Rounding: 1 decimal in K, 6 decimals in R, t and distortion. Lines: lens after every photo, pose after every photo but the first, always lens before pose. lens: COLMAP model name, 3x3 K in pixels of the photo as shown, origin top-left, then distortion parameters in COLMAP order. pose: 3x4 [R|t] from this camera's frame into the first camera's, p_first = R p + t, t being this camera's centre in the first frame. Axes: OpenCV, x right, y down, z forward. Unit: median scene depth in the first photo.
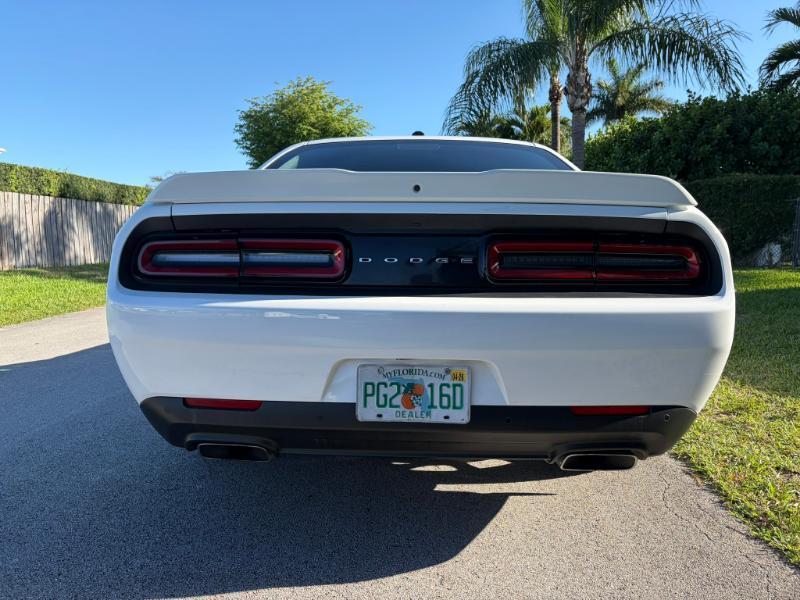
lens RADIAL K [[612.6, 0, 397.8], [0, 612.6, 301.4], [0, 0, 1]] dist [0.034459, -0.029640]
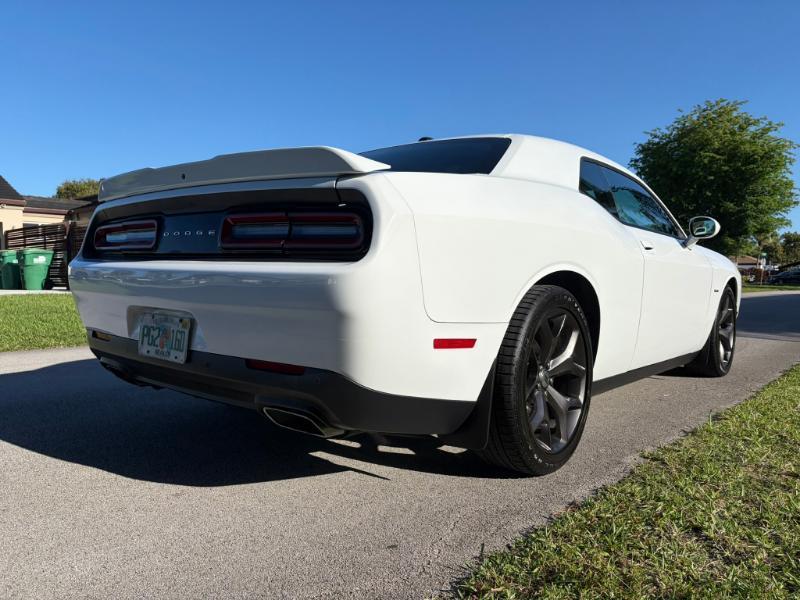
lens RADIAL K [[612.6, 0, 393.7], [0, 612.6, 305.3], [0, 0, 1]] dist [0.034459, -0.029640]
pose [[0.793775, 0.045642, -0.606497, 0.767412], [-0.080047, 0.996346, -0.029785, 0.055996], [0.602921, 0.072191, 0.794528, 0.176786]]
